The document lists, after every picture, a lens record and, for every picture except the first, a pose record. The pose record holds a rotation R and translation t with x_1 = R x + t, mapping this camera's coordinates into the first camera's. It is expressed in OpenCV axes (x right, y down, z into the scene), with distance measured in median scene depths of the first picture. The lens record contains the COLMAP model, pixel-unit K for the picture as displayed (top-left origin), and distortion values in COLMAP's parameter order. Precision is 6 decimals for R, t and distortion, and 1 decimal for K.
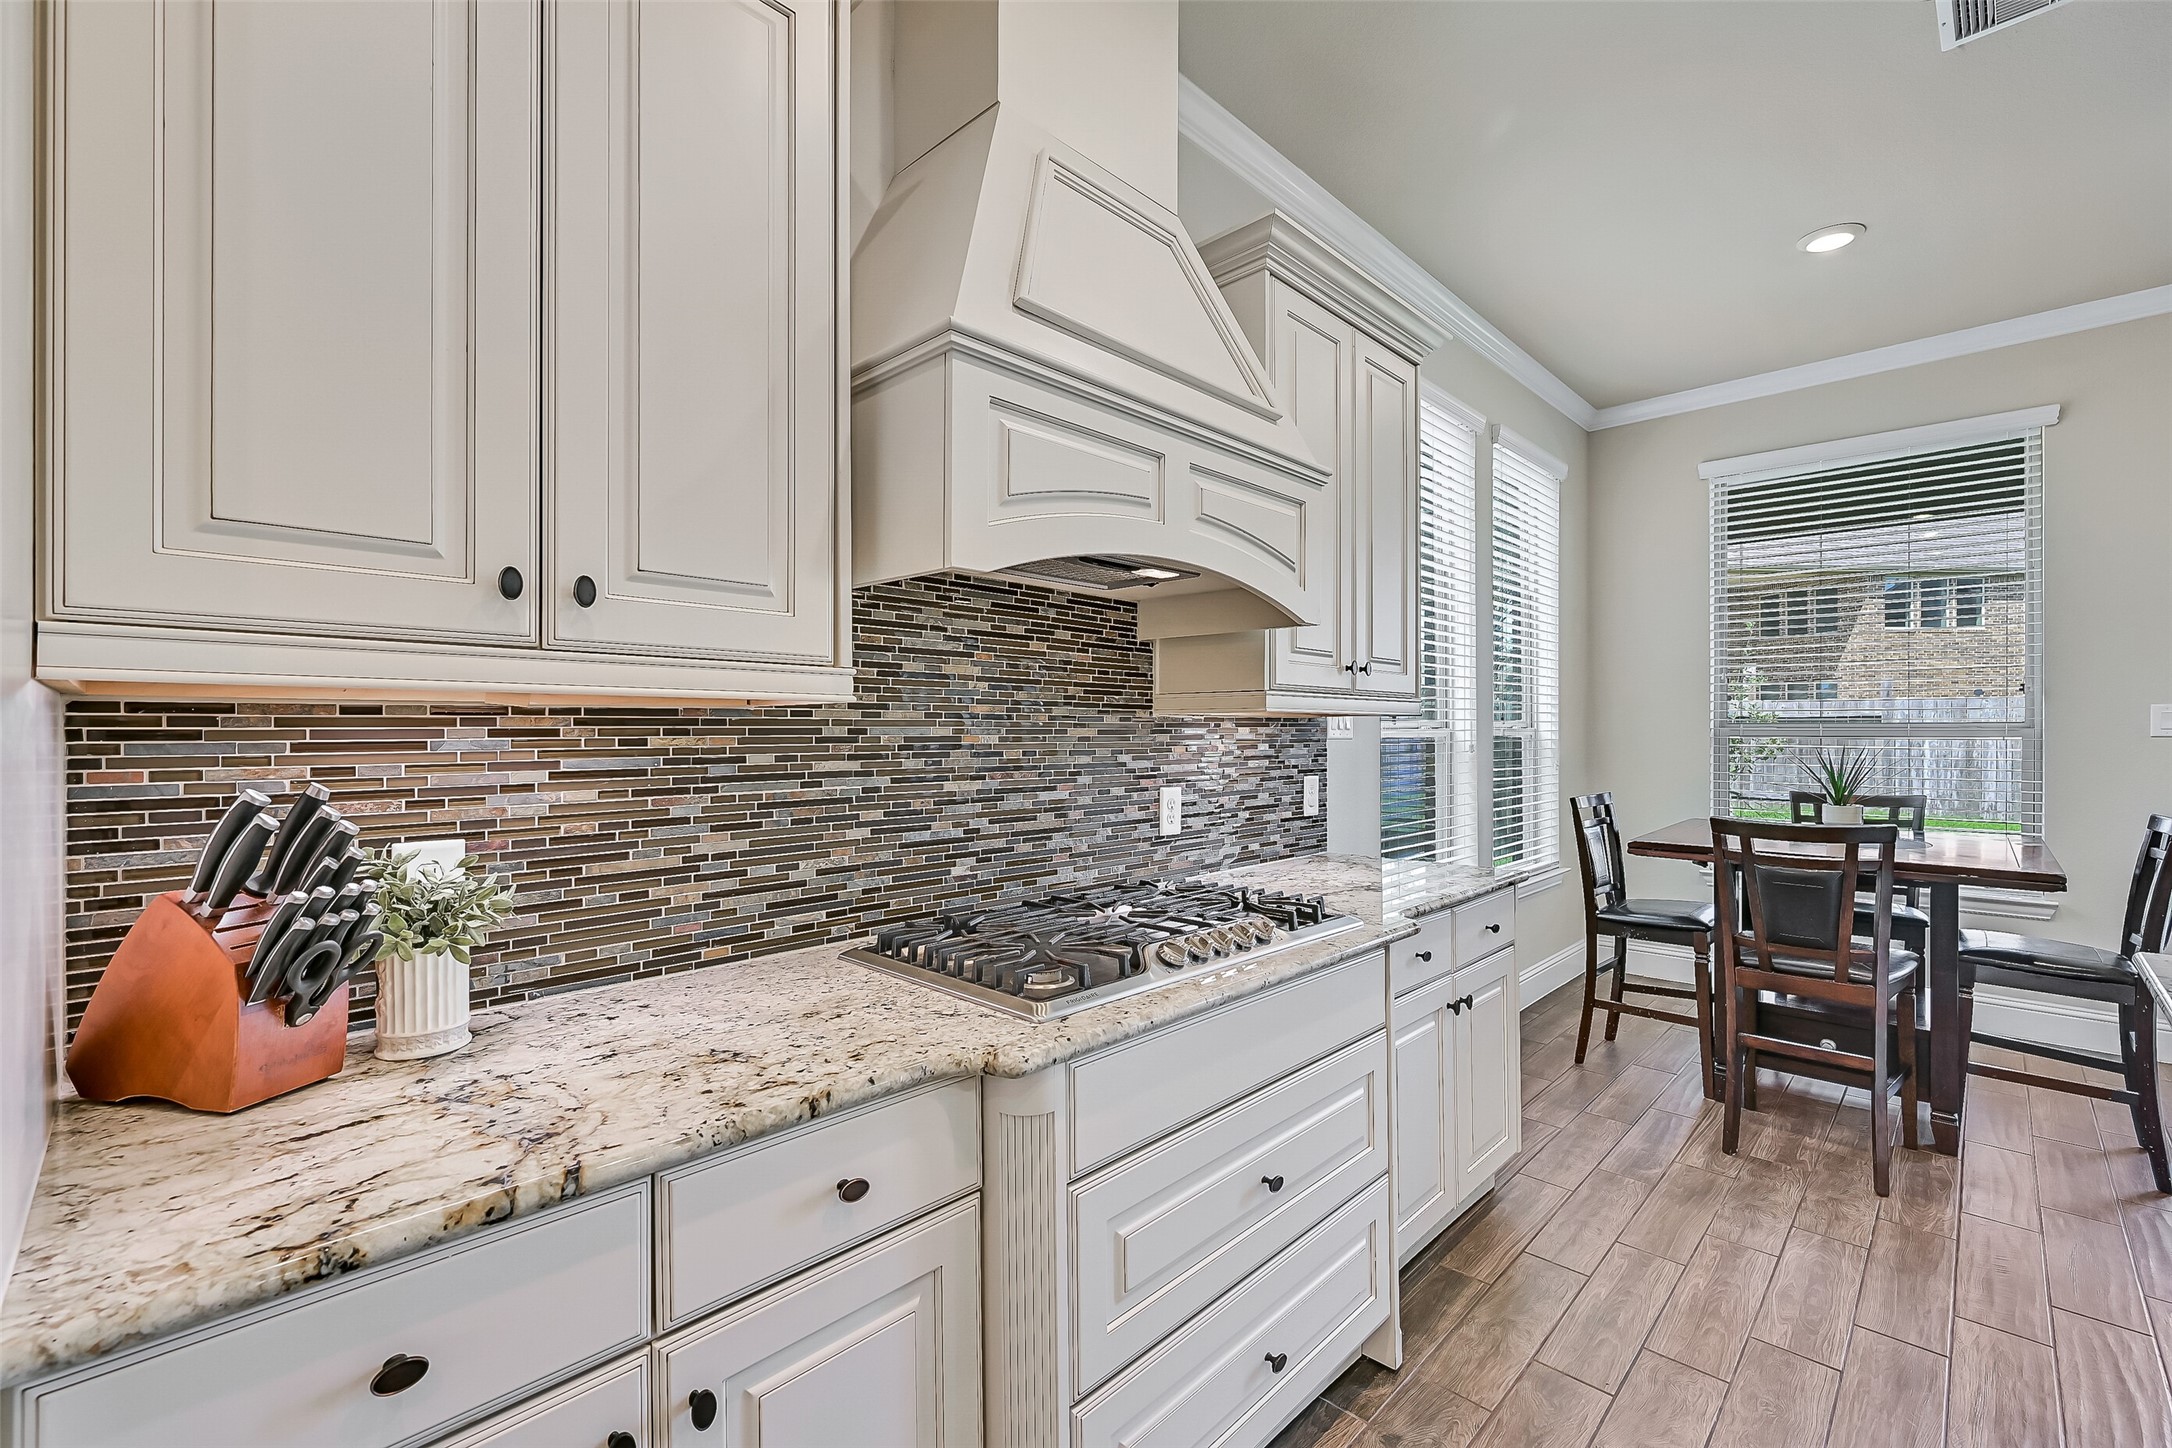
lens RADIAL K [[947.0, 0, 1086.3], [0, 947.0, 729.4], [0, 0, 1]] dist [-0.000250, 0.000006]
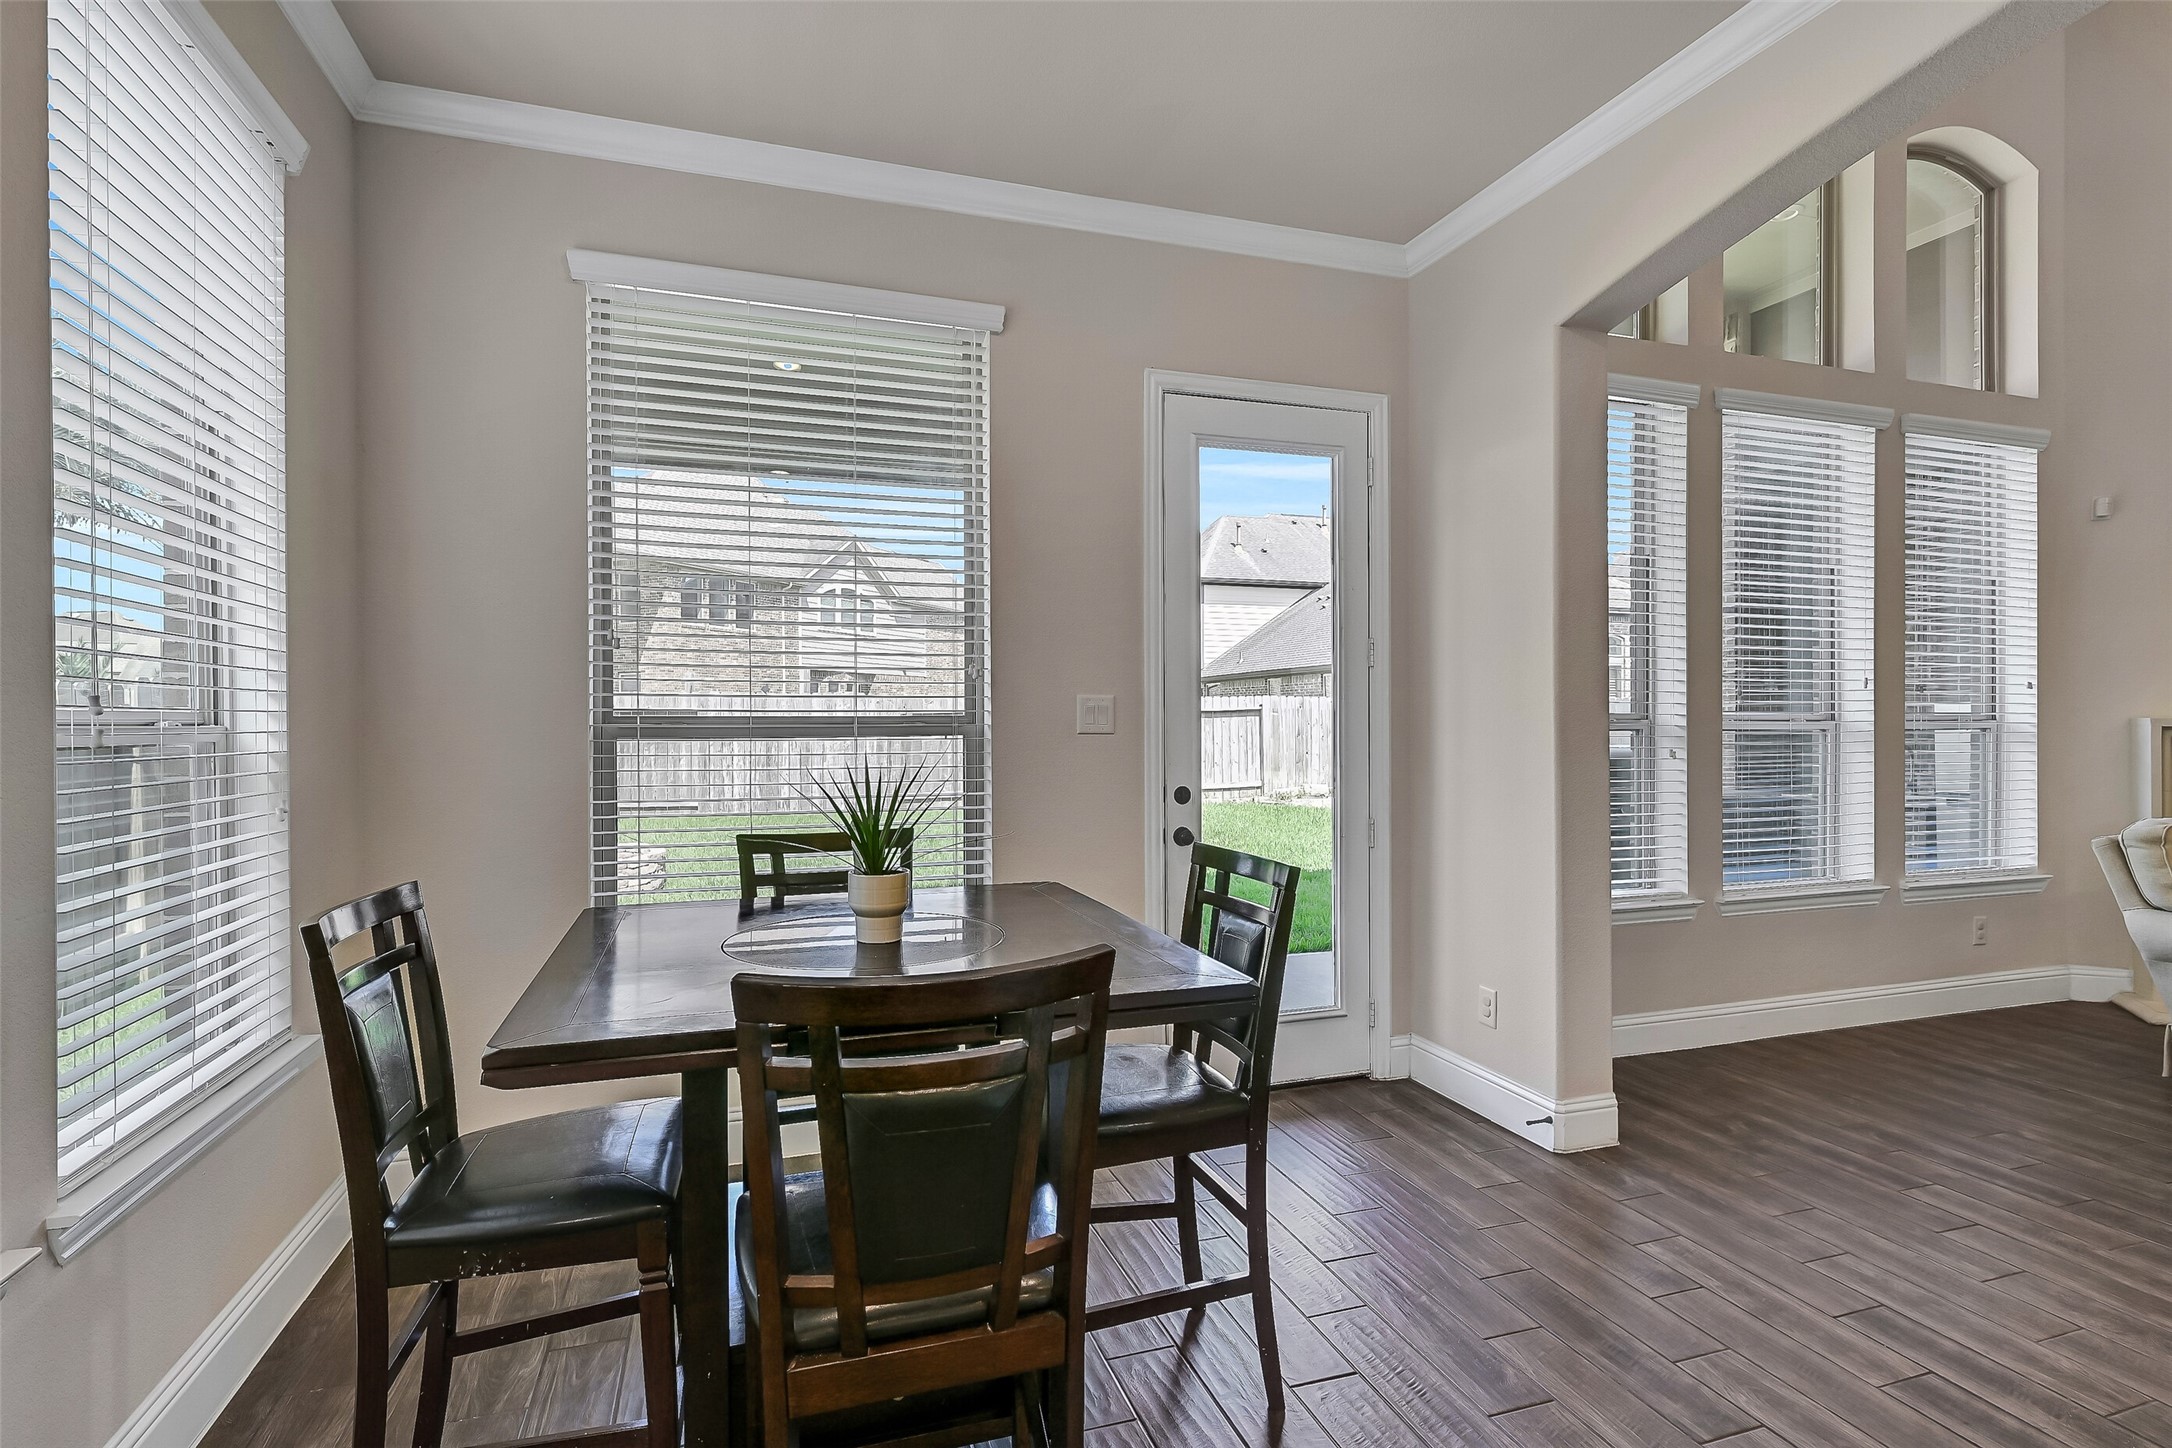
lens RADIAL K [[1077.7, 0, 1092.9], [0, 1077.7, 727.5], [0, 0, 1]] dist [0.001906, 0.000507]
pose [[0.471079, -0.005119, 0.882076, 0.247933], [0.003432, 0.999986, 0.003970, -0.001337], [-0.882085, 0.001157, 0.471090, 0.462187]]
